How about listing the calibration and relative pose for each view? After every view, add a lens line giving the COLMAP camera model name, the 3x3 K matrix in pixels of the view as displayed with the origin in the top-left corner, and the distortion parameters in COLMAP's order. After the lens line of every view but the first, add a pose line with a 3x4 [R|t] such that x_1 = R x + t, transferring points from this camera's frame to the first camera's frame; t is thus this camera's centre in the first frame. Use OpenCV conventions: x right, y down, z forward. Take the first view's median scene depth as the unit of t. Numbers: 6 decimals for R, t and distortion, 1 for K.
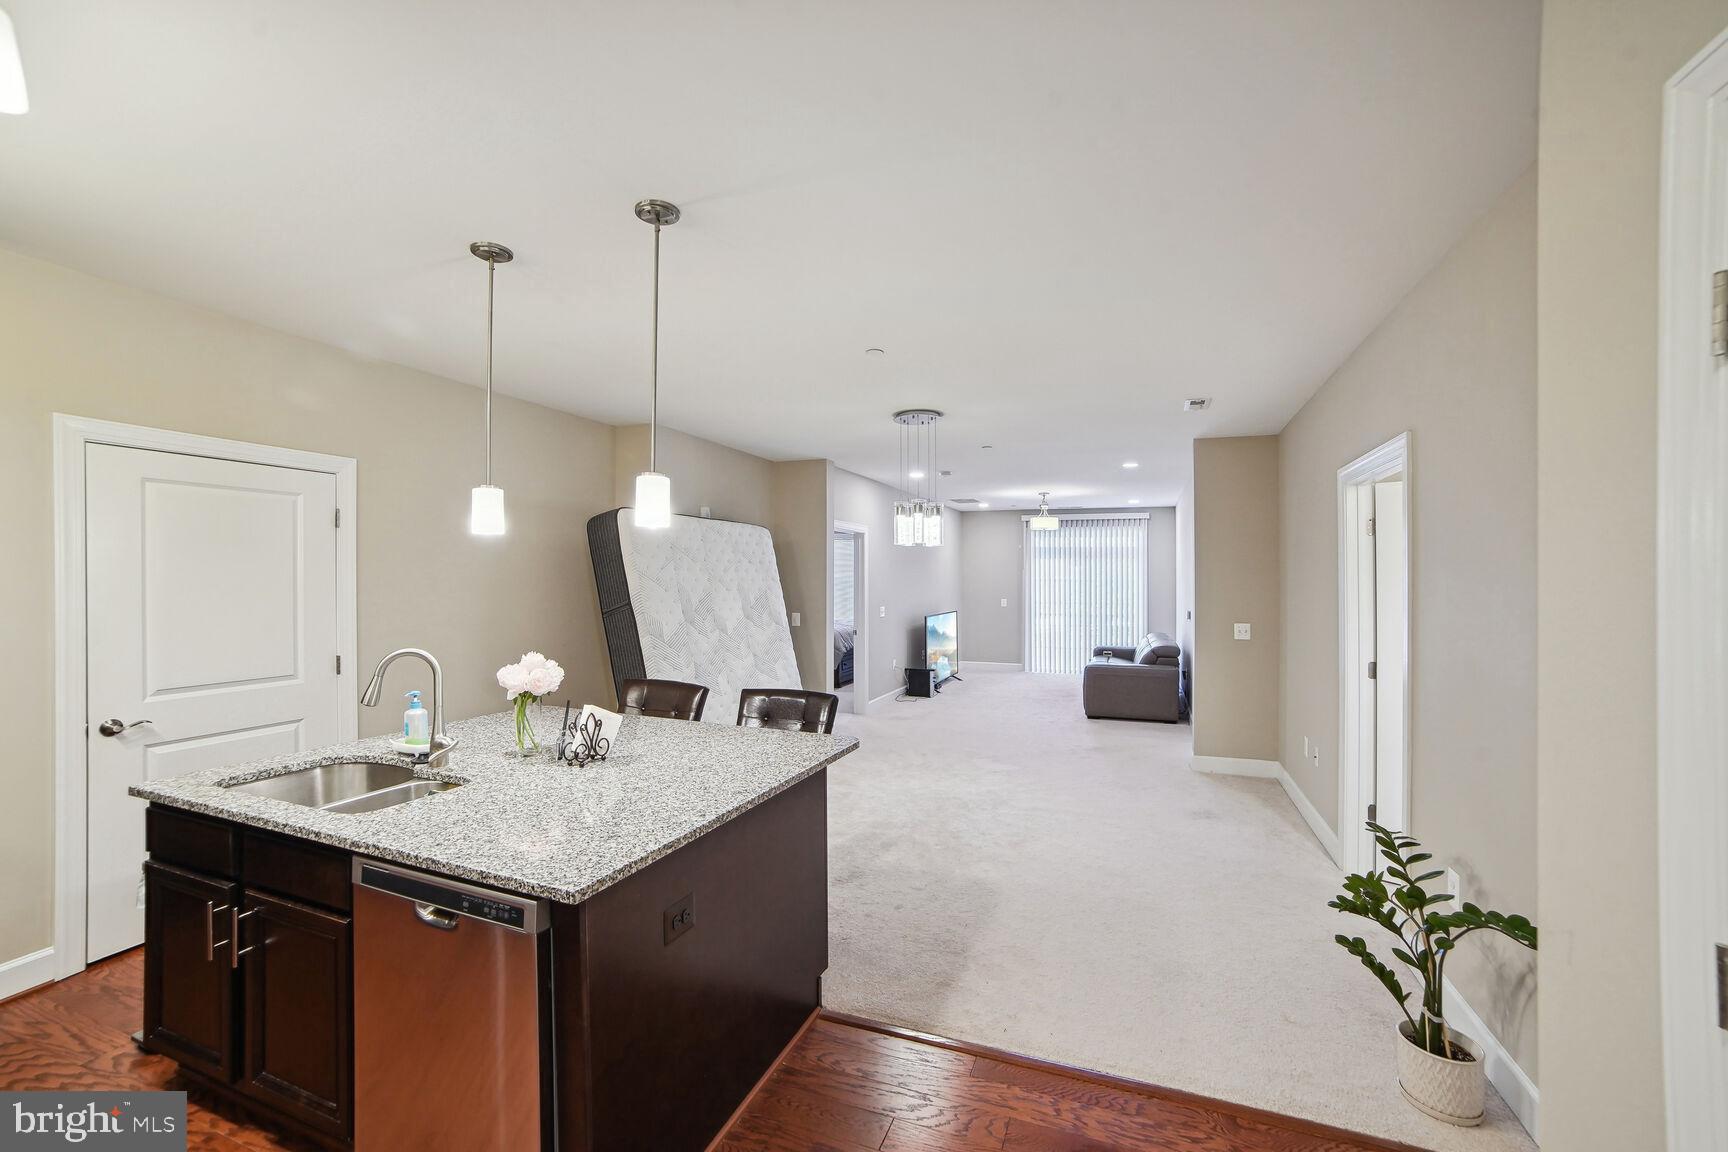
lens RADIAL K [[711.5, 0, 868.7], [0, 711.5, 582.2], [0, 0, 1]] dist [-0.068384, 0.028275]
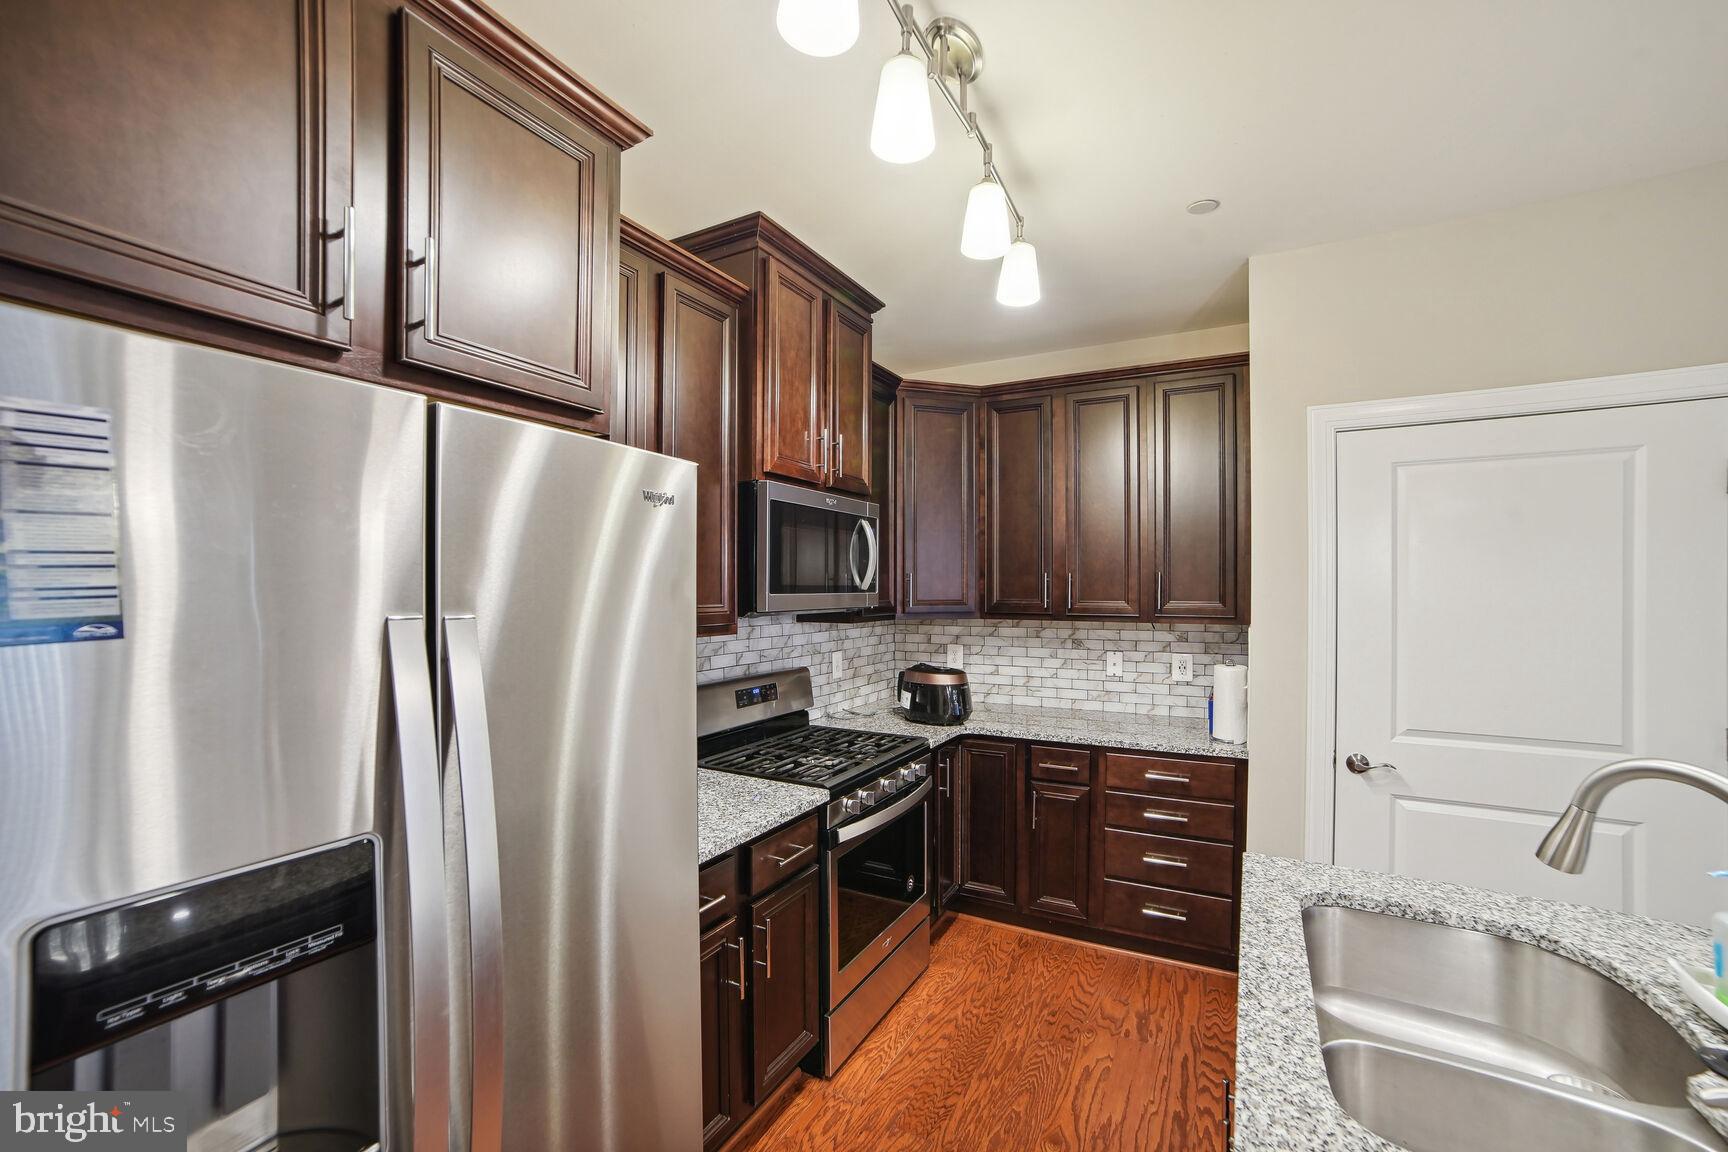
lens RADIAL K [[711.5, 0, 868.7], [0, 711.5, 582.2], [0, 0, 1]] dist [-0.068384, 0.028275]
pose [[-0.124125, -0.012085, -0.992193, -0.189763], [0.000904, 0.999924, -0.012292, -0.001180], [0.992266, -0.002422, -0.124105, 0.527492]]
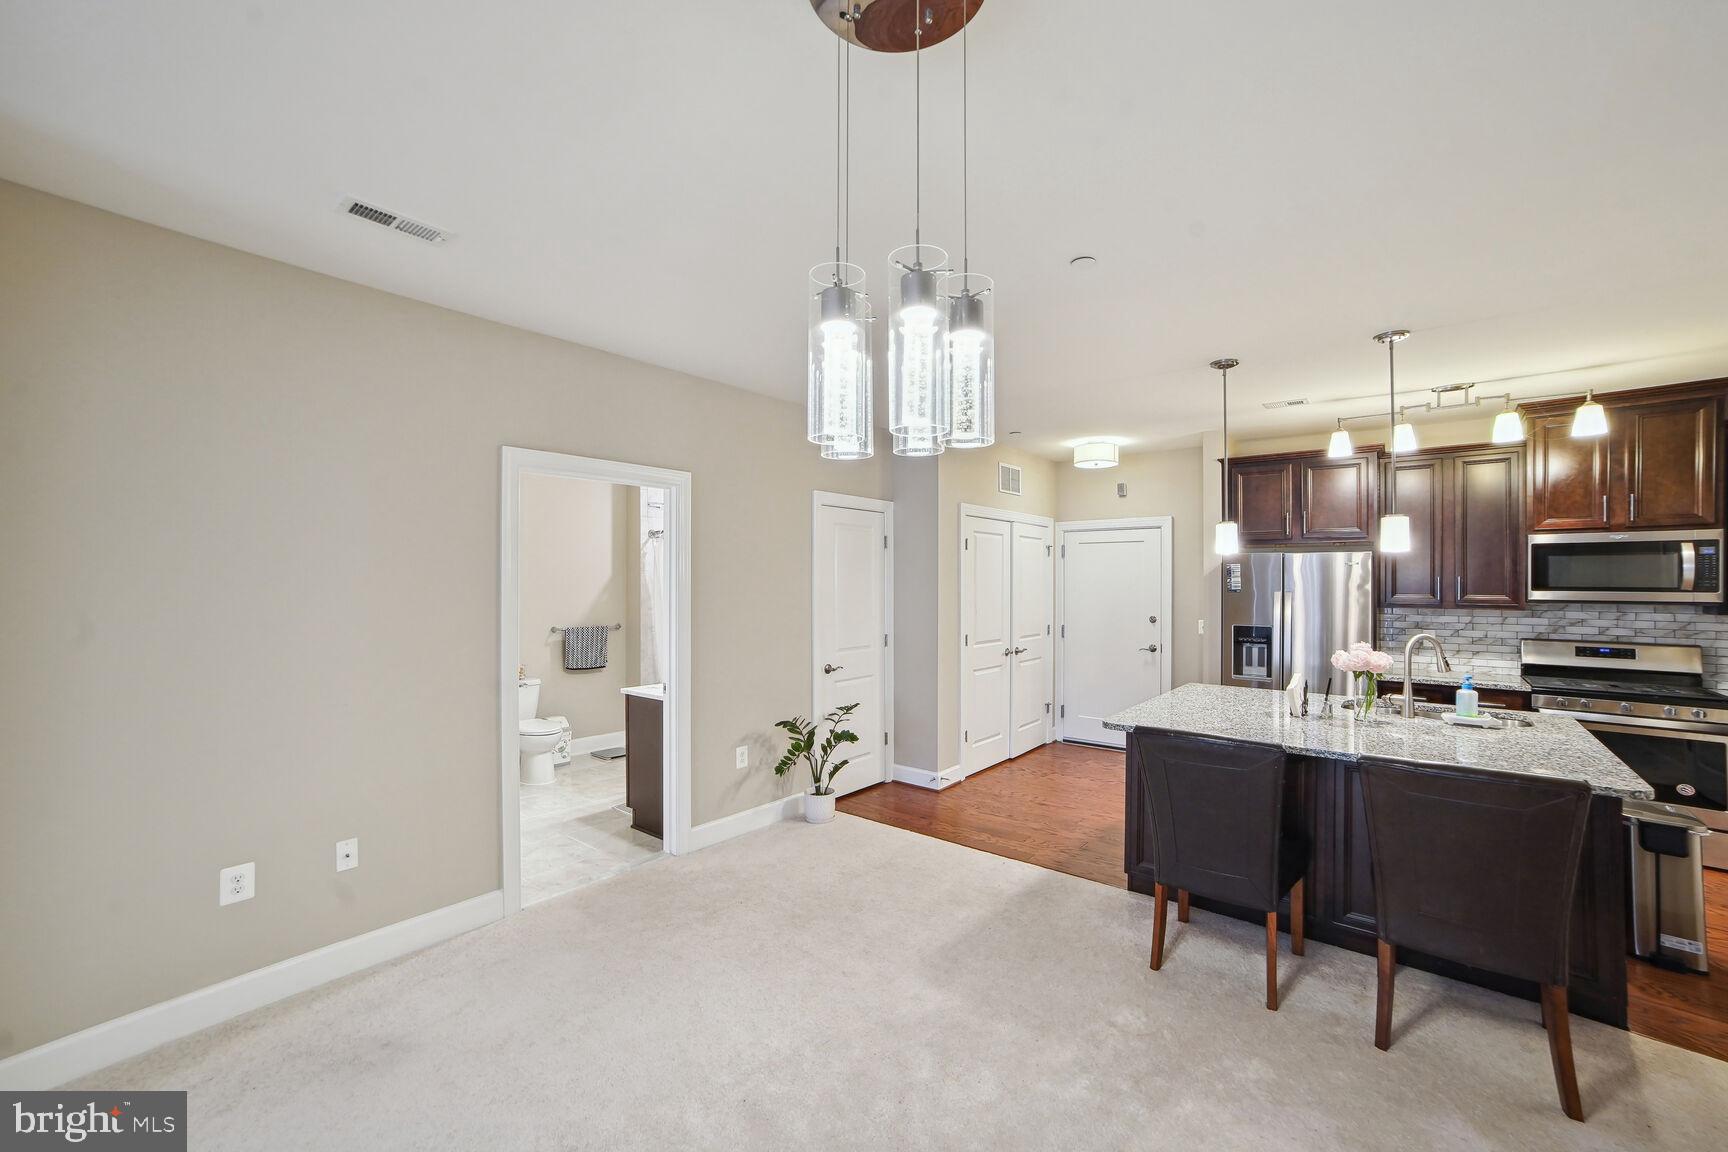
lens RADIAL K [[711.5, 0, 868.7], [0, 711.5, 582.2], [0, 0, 1]] dist [-0.068384, 0.028275]
pose [[-0.952438, -0.009140, 0.304594, 0.004325], [-0.007703, 0.999953, 0.005918, -0.016526], [-0.304634, 0.003291, -0.952464, 2.393071]]
